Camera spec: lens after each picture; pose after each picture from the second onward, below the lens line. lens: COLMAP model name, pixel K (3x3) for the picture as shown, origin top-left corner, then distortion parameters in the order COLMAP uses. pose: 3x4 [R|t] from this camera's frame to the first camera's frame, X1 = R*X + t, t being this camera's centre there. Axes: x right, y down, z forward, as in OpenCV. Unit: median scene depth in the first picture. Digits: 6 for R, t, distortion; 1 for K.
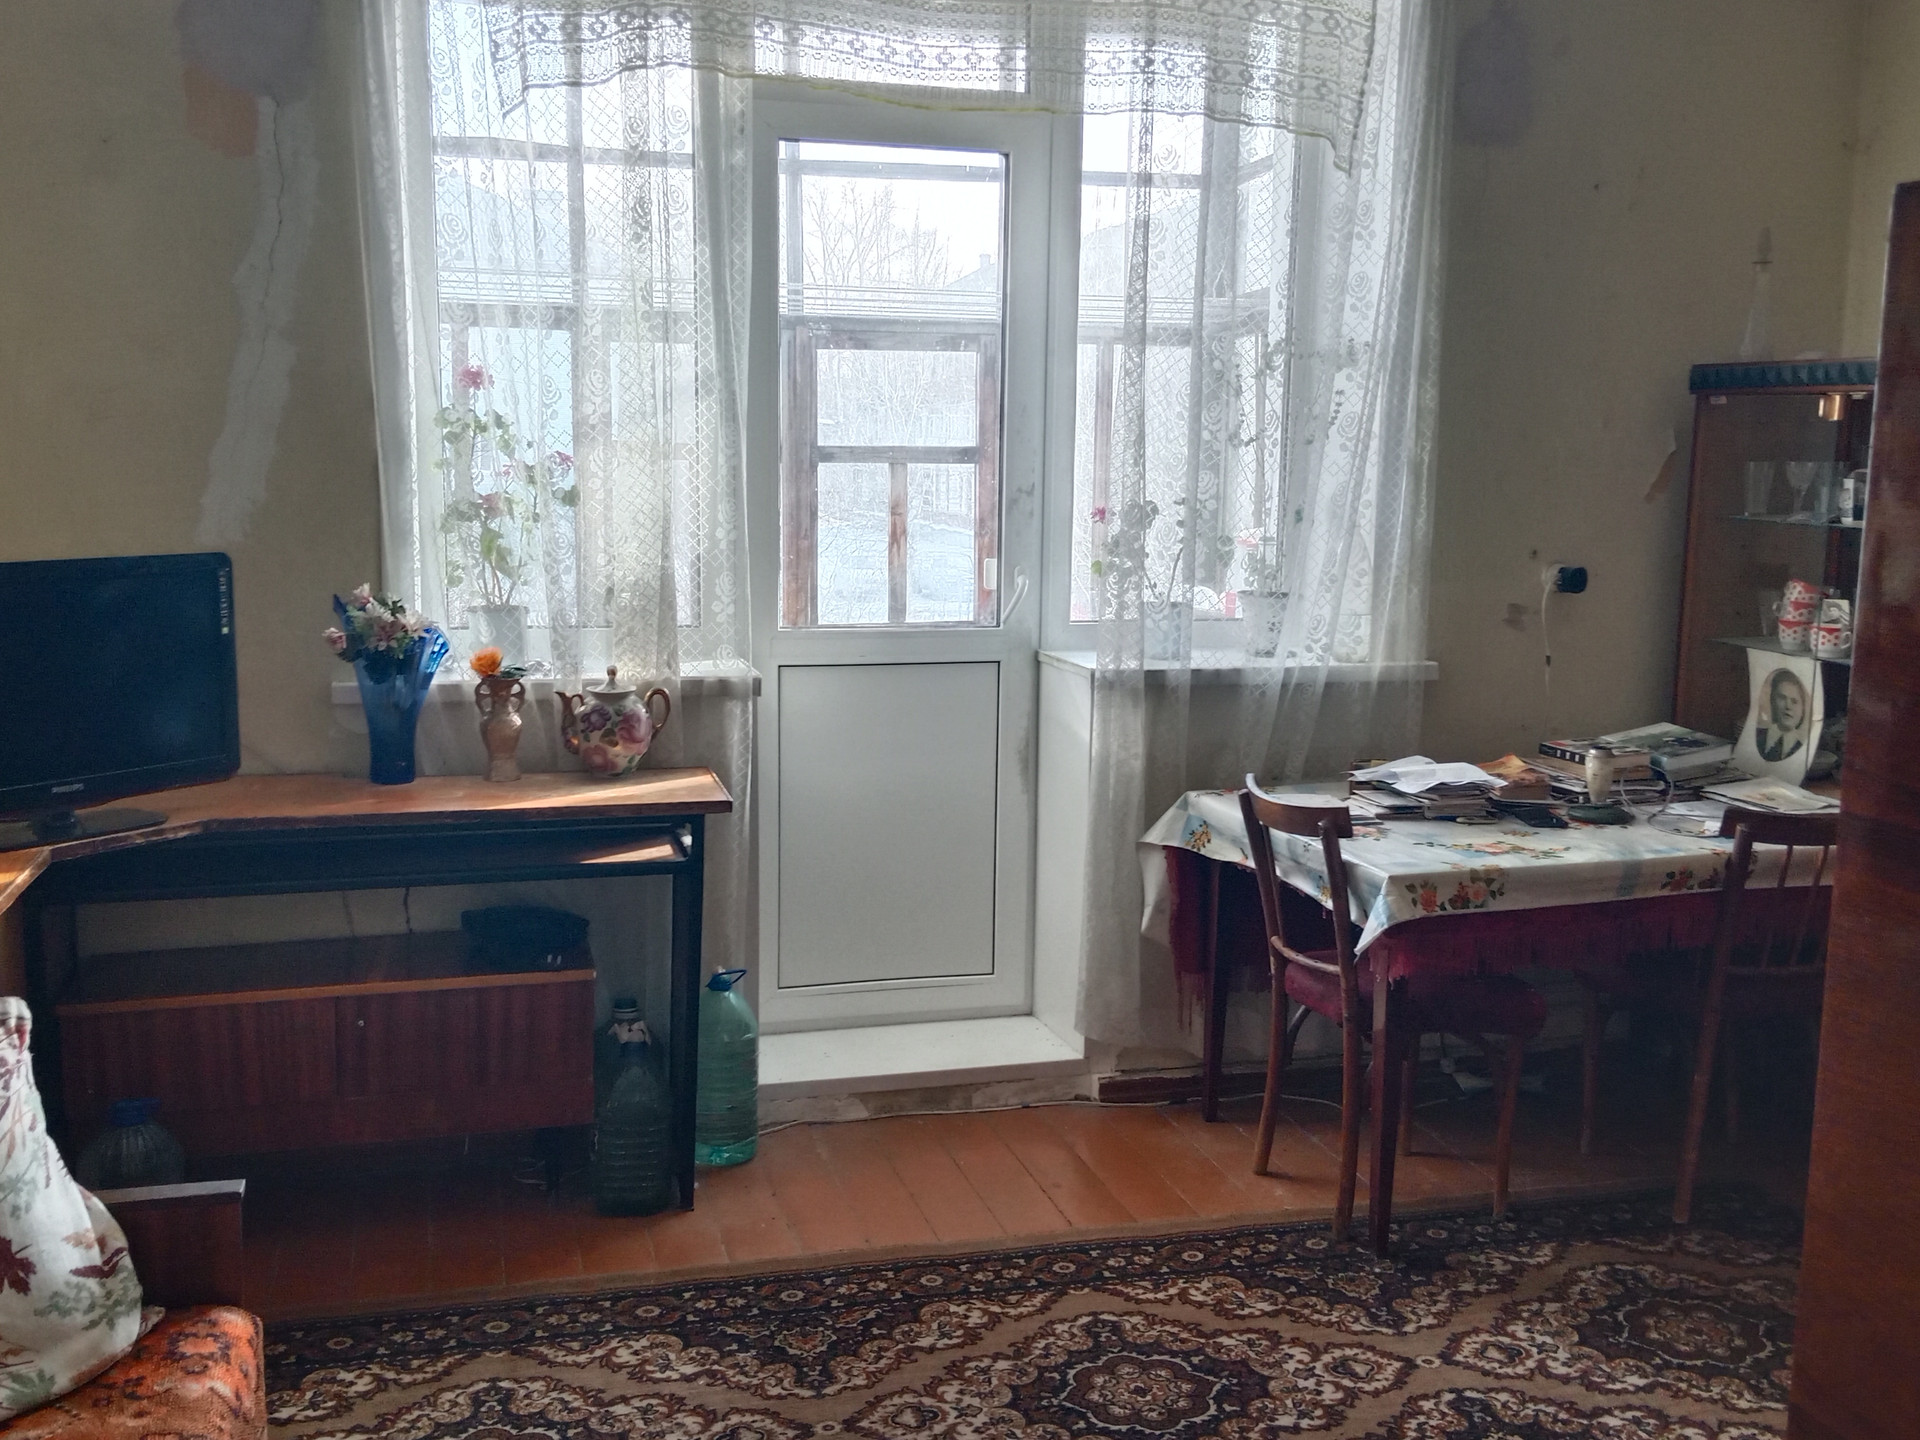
lens RADIAL K [[1838.8, 0, 960.0], [0, 1838.8, 720.0], [0, 0, 1]] dist [0.112112, -0.196277]
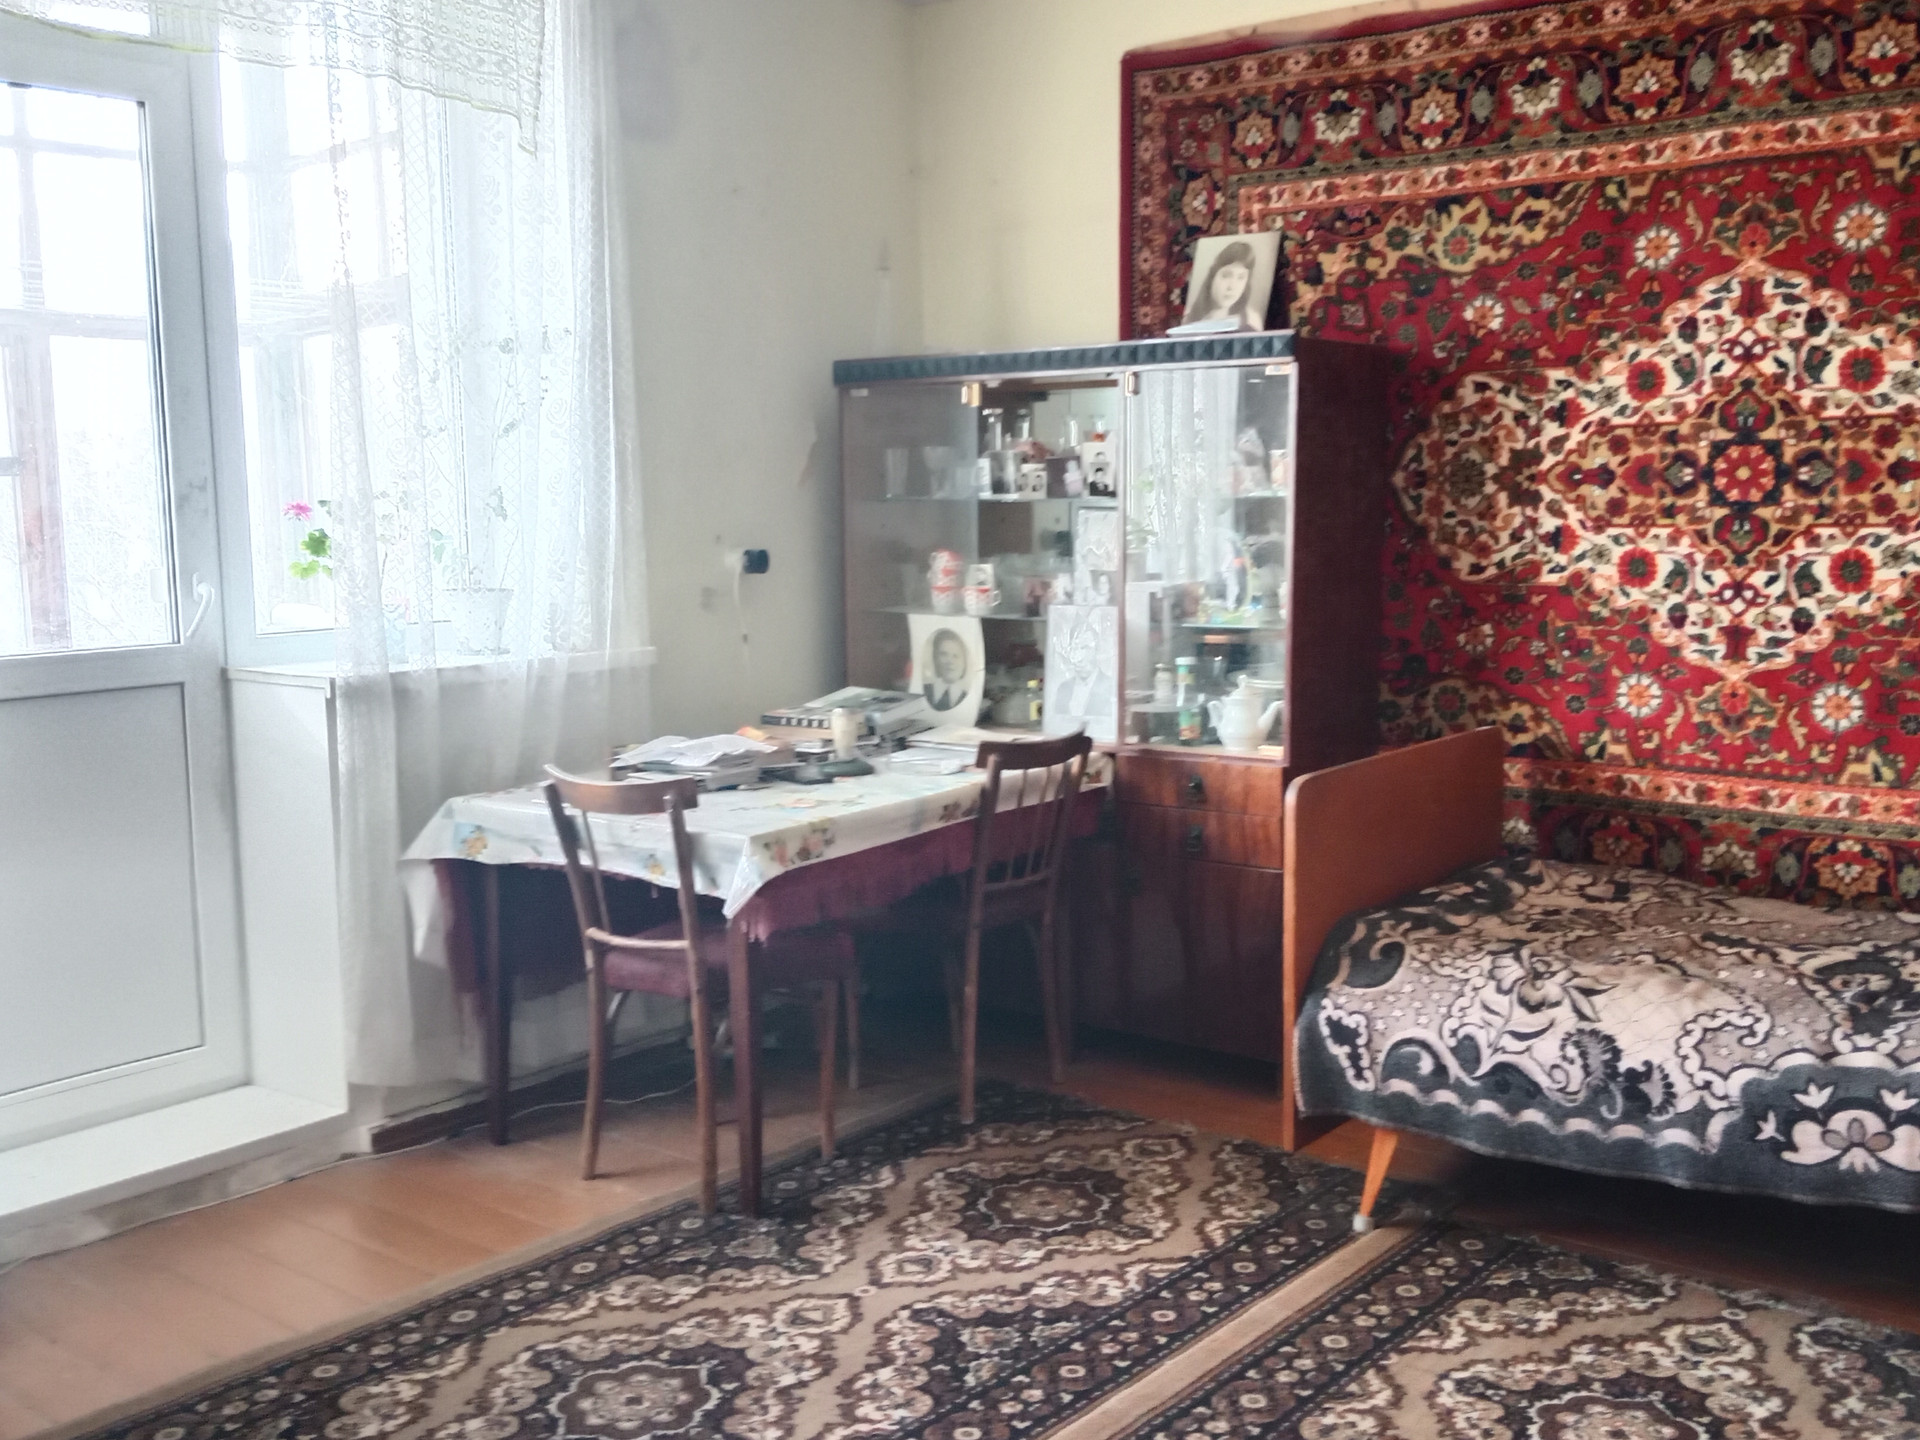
lens RADIAL K [[1838.8, 0, 960.0], [0, 1838.8, 720.0], [0, 0, 1]] dist [0.112112, -0.196277]
pose [[0.823361, -0.096783, 0.559205, -0.204909], [0.110427, 0.993840, 0.009416, 0.020800], [-0.556671, 0.053998, 0.828976, 0.082039]]
